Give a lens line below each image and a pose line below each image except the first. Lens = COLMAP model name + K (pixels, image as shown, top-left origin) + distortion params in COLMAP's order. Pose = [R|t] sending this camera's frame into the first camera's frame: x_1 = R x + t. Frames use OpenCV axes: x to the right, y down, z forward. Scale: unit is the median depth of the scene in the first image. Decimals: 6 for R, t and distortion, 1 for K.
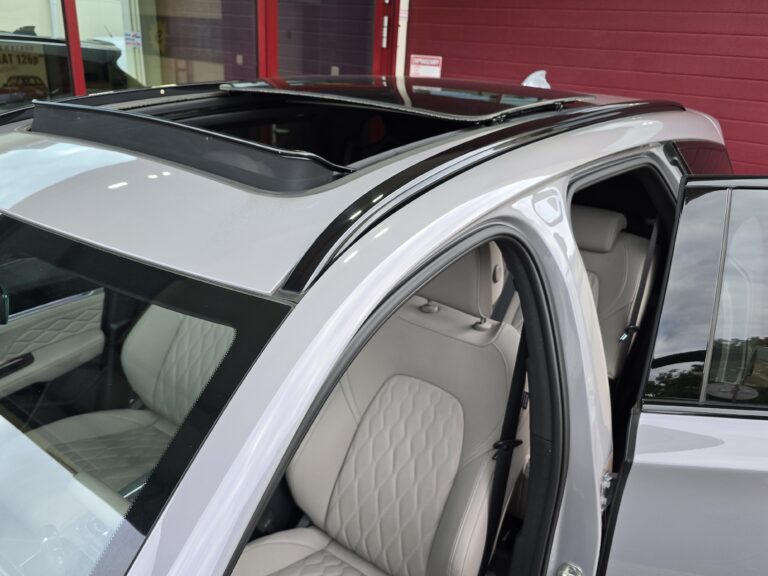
lens RADIAL K [[611.8, 0, 389.3], [0, 611.8, 283.1], [0, 0, 1]] dist [0.069862, -0.078590]
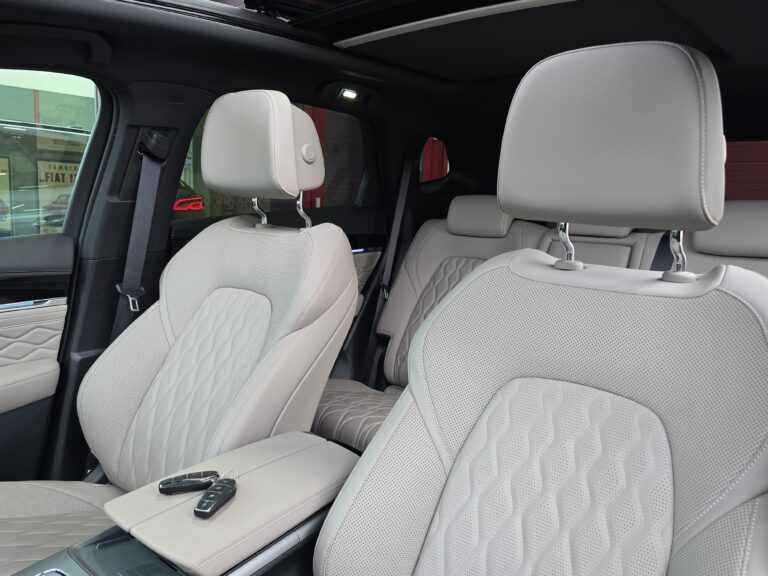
lens RADIAL K [[611.8, 0, 389.3], [0, 611.8, 283.1], [0, 0, 1]] dist [0.069862, -0.078590]
pose [[0.997890, -0.005634, -0.064675, -0.067037], [-0.010331, 0.969752, -0.243875, 0.202776], [0.064092, 0.244028, 0.967648, 0.431987]]
